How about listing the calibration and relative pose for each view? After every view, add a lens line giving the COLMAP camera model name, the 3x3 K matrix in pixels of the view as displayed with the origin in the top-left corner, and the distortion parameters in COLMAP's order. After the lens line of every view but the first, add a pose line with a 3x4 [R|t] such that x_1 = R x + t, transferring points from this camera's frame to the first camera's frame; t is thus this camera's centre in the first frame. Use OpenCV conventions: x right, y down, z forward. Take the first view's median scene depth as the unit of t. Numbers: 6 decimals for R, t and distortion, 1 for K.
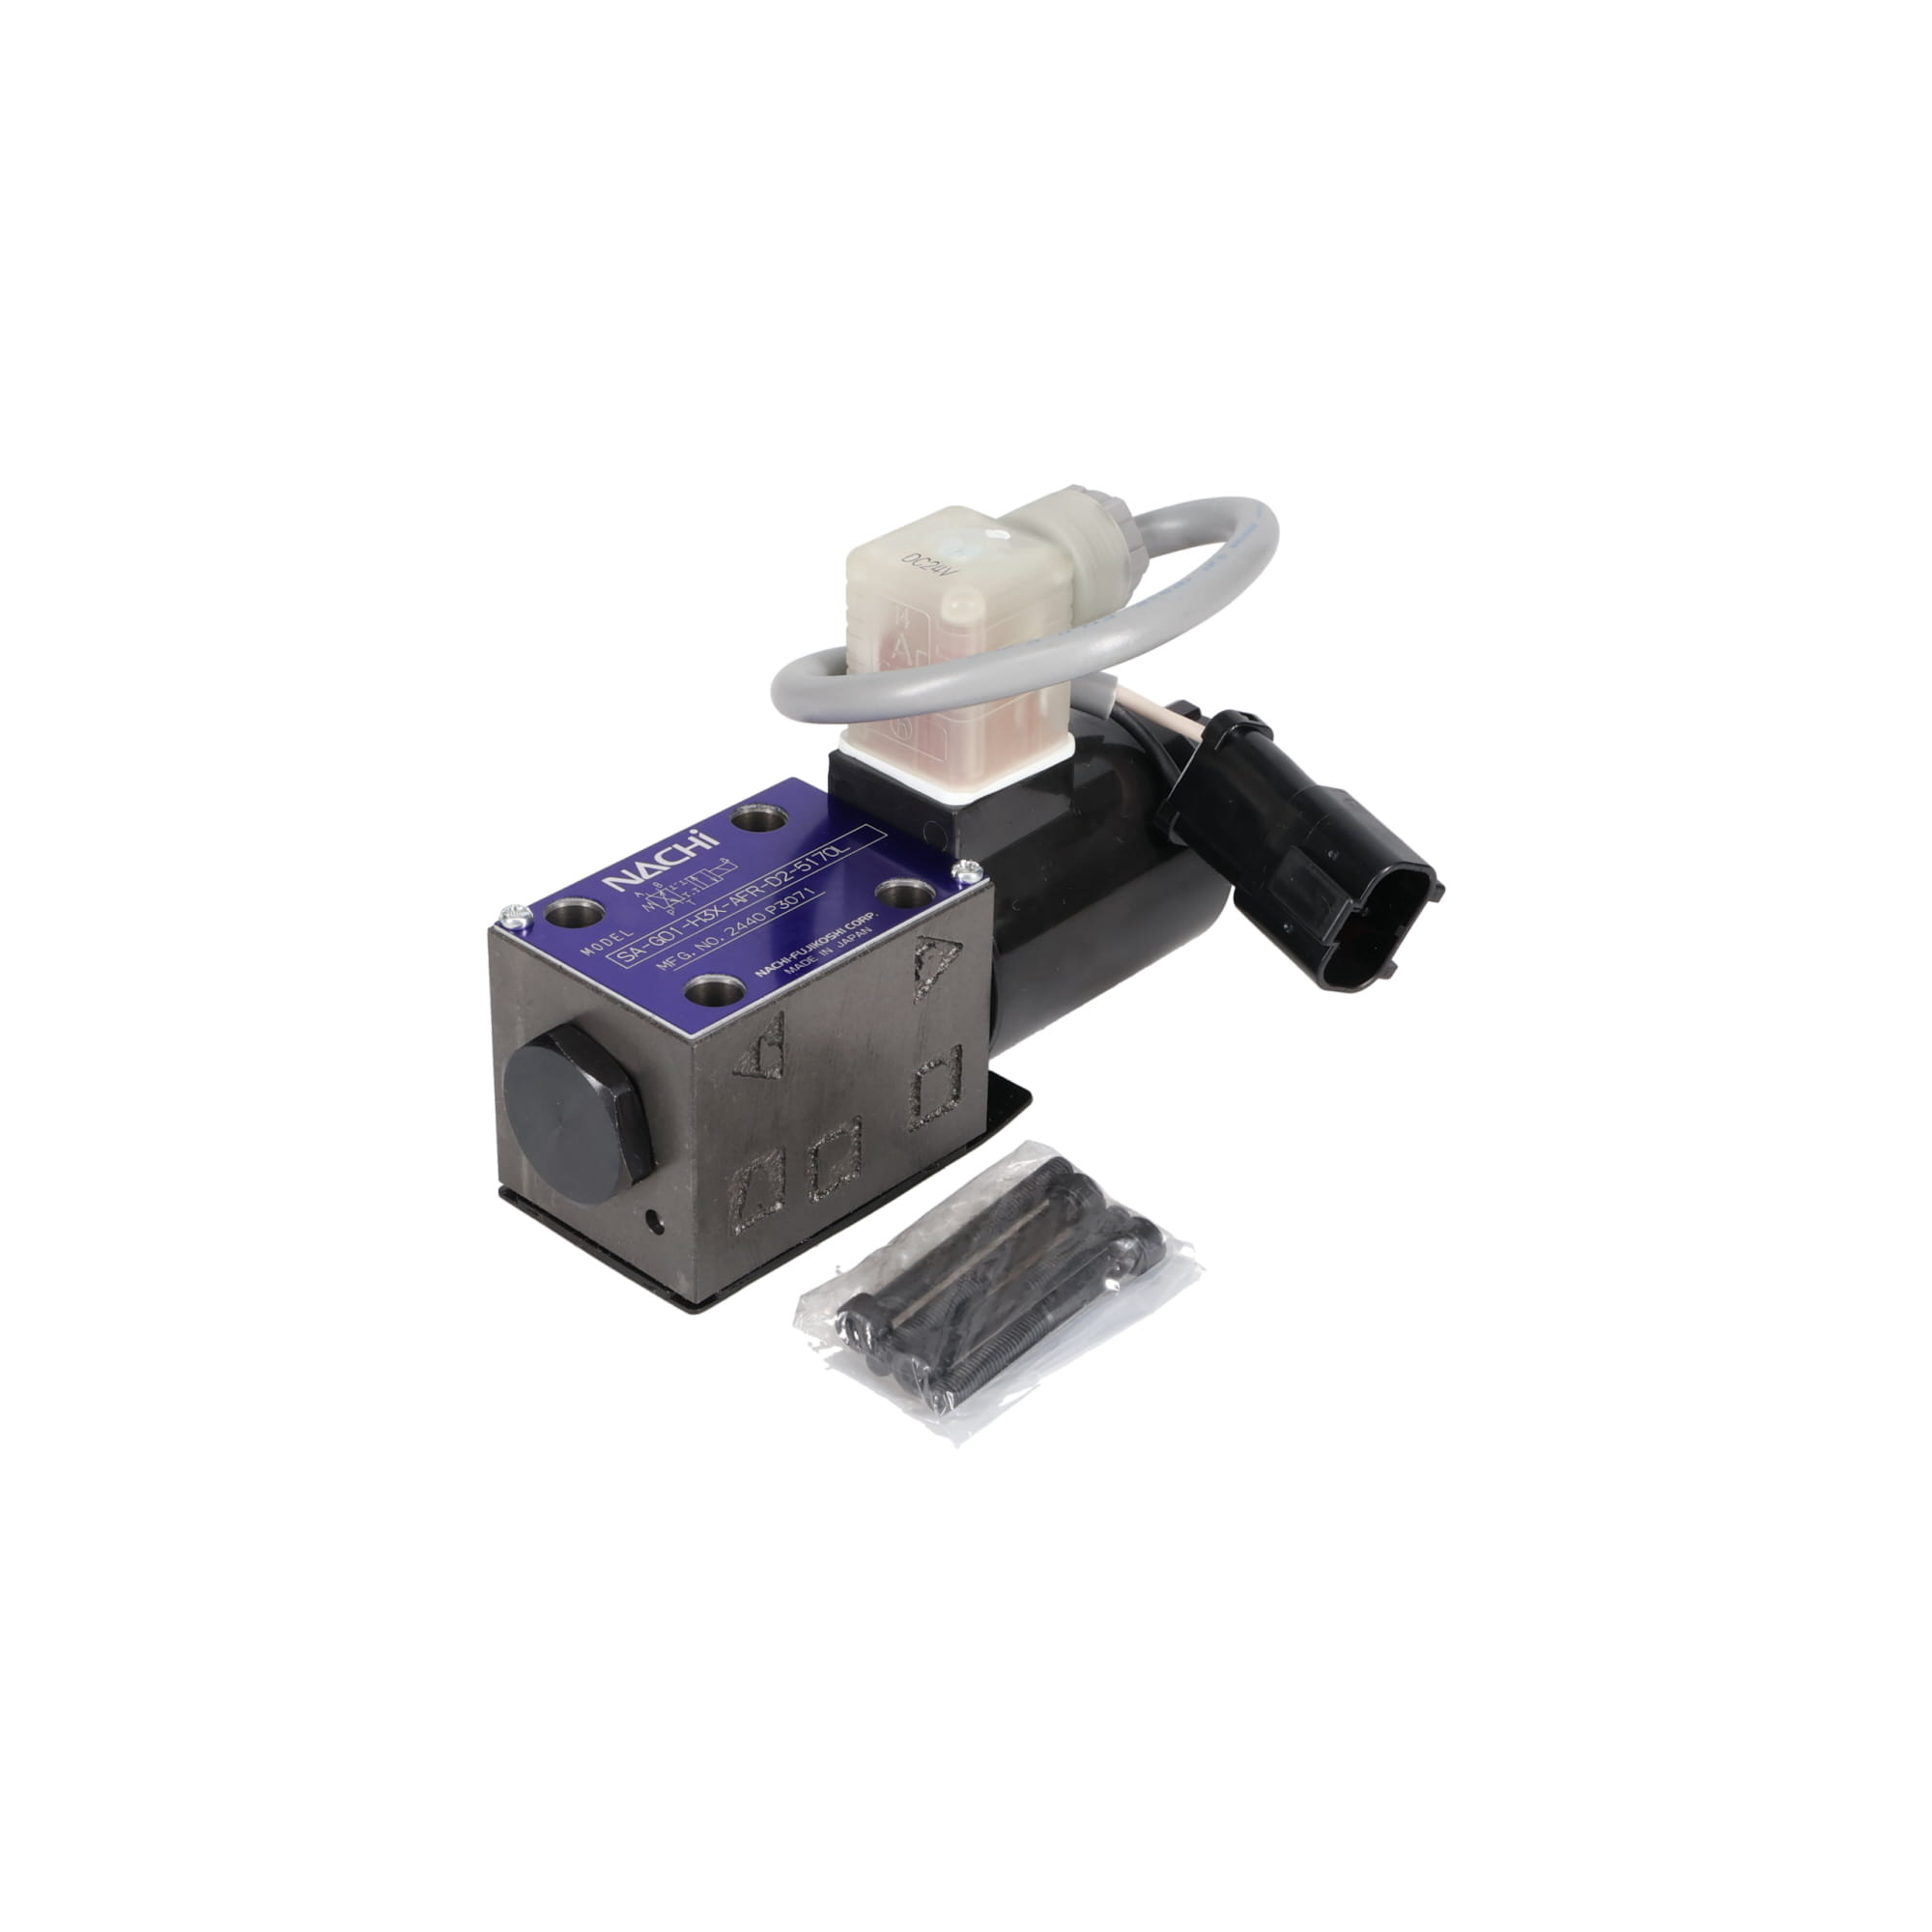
lens RADIAL K [[3779.6, 0, 966.0], [0, 3779.6, 966.0], [0, 0, 1]] dist [0.316142, 0.004471]
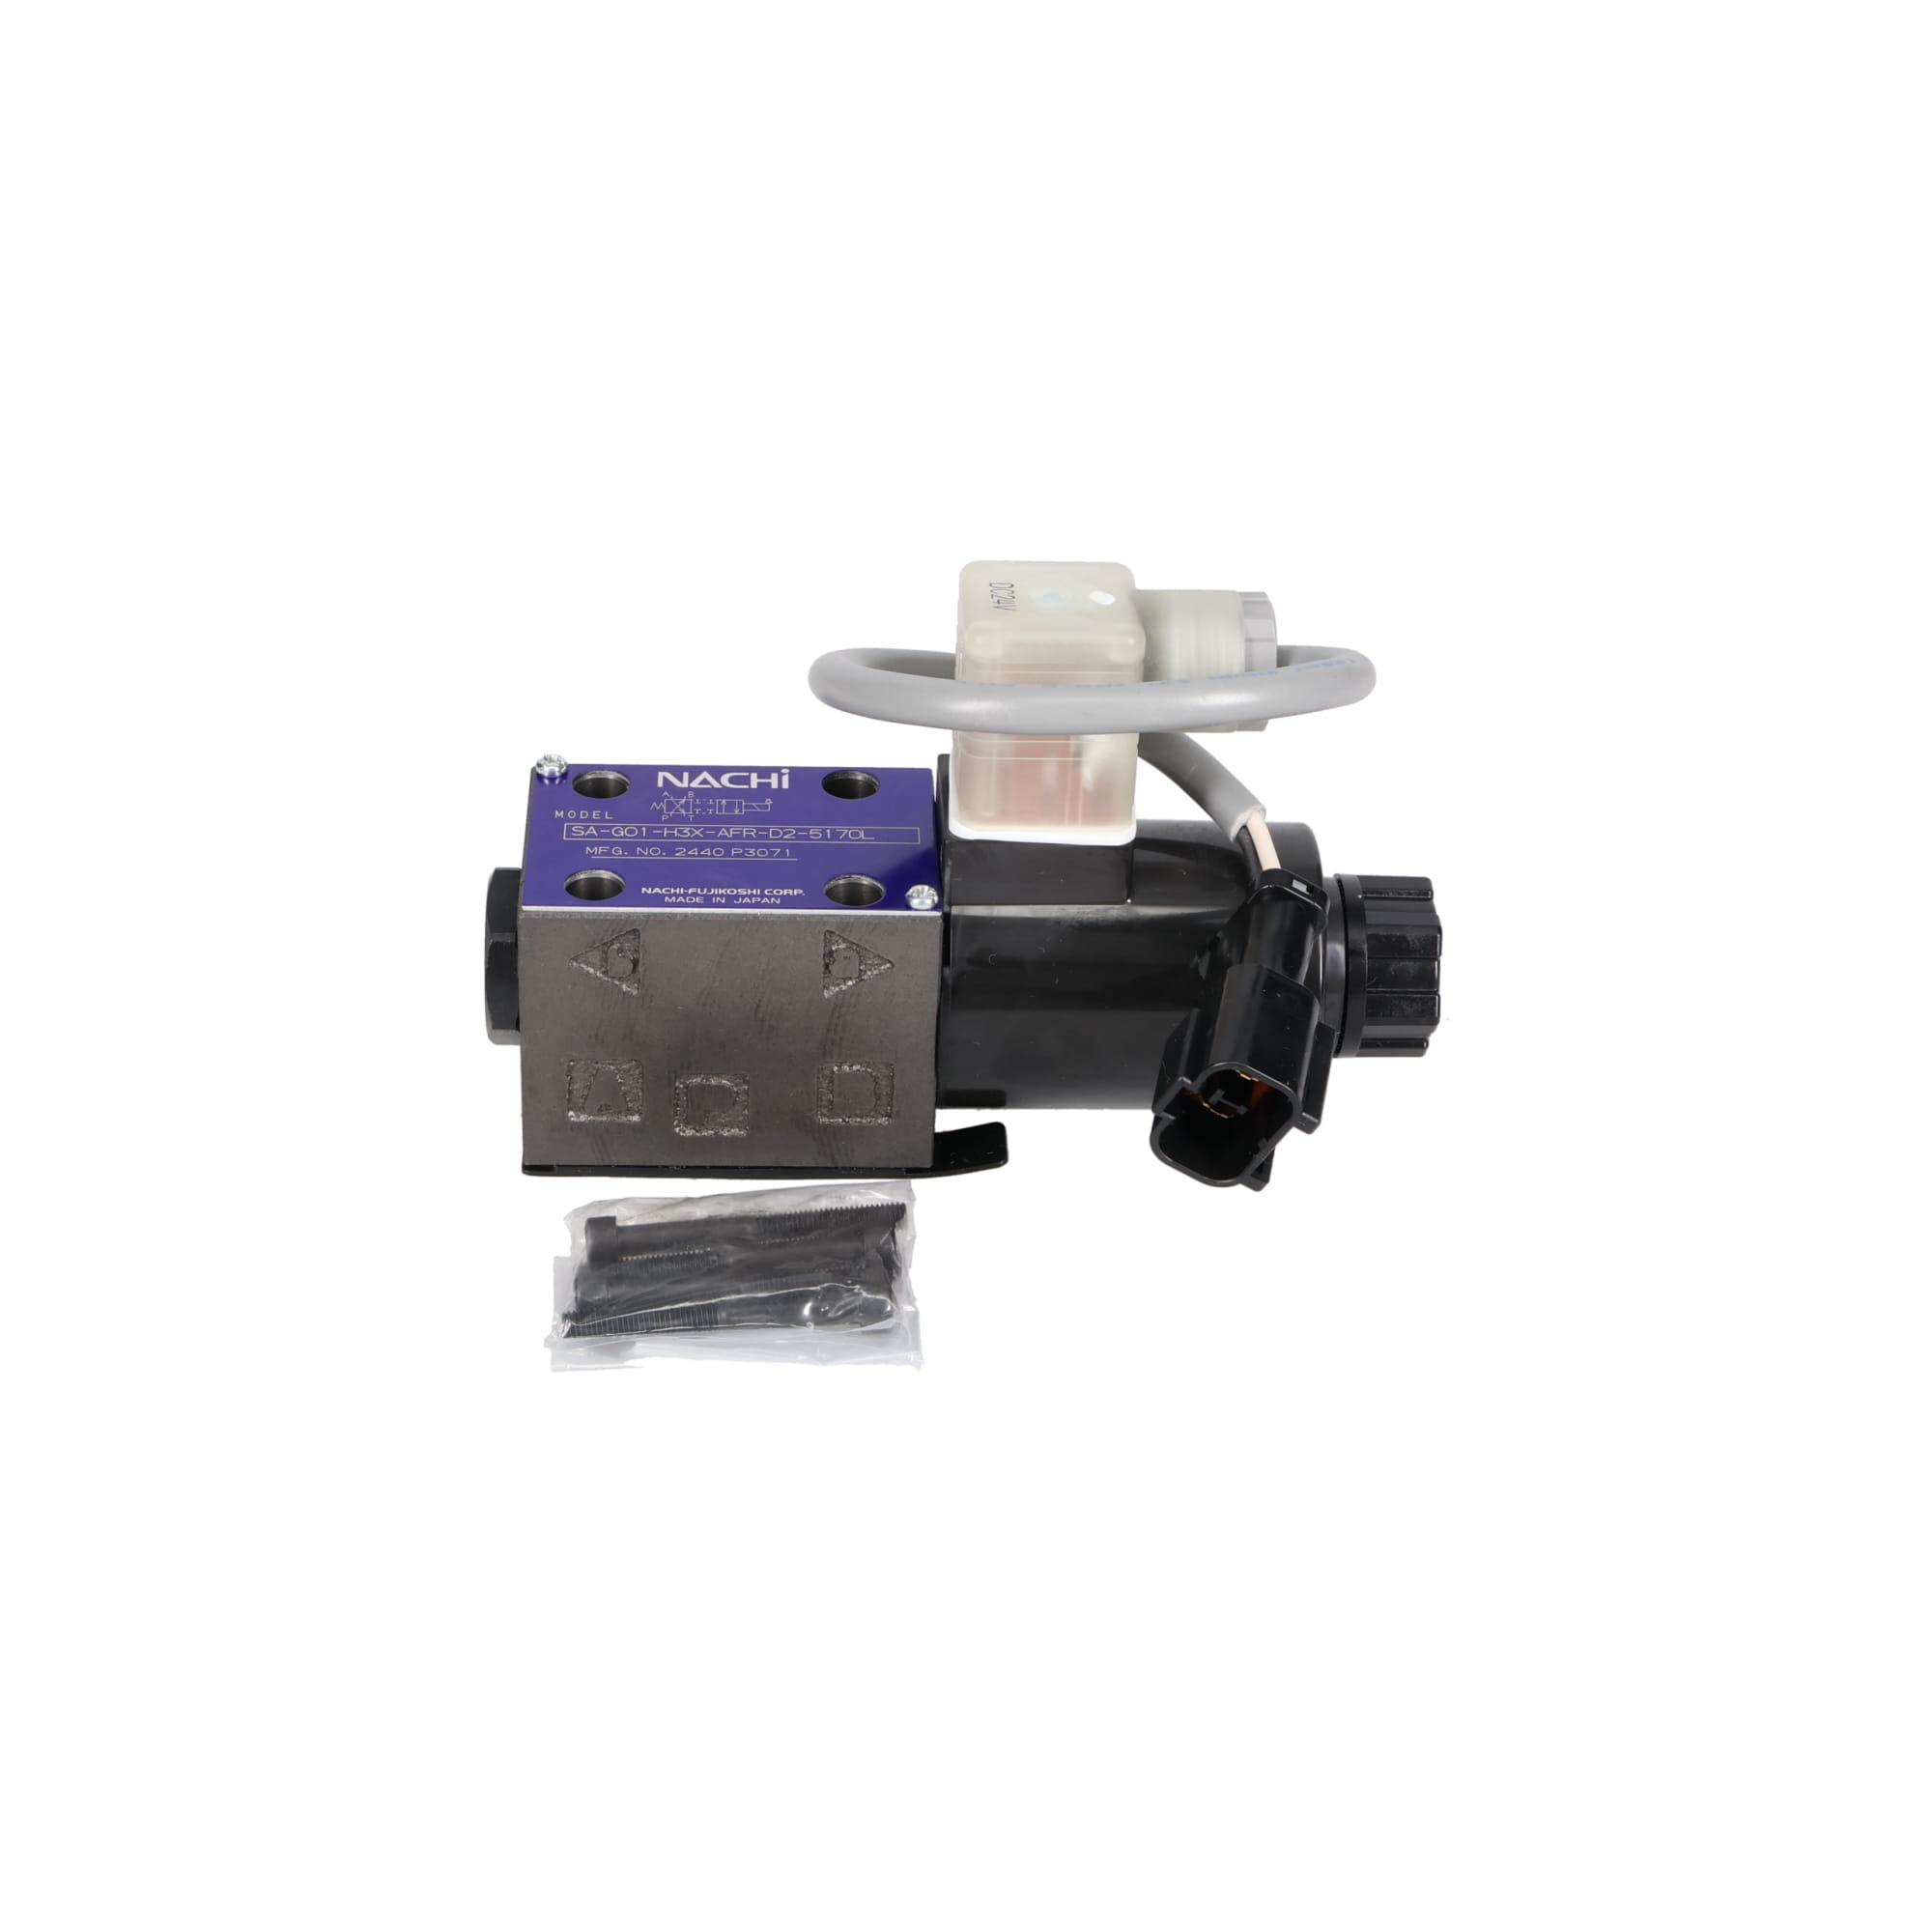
lens RADIAL K [[3779.6, 0, 966.0], [0, 3779.6, 966.0], [0, 0, 1]] dist [0.316142, 0.004471]
pose [[0.701472, 0.380166, -0.602836, 0.616729], [-0.392081, 0.912198, 0.119027, -0.131812], [0.595155, 0.152866, 0.788937, 0.226728]]
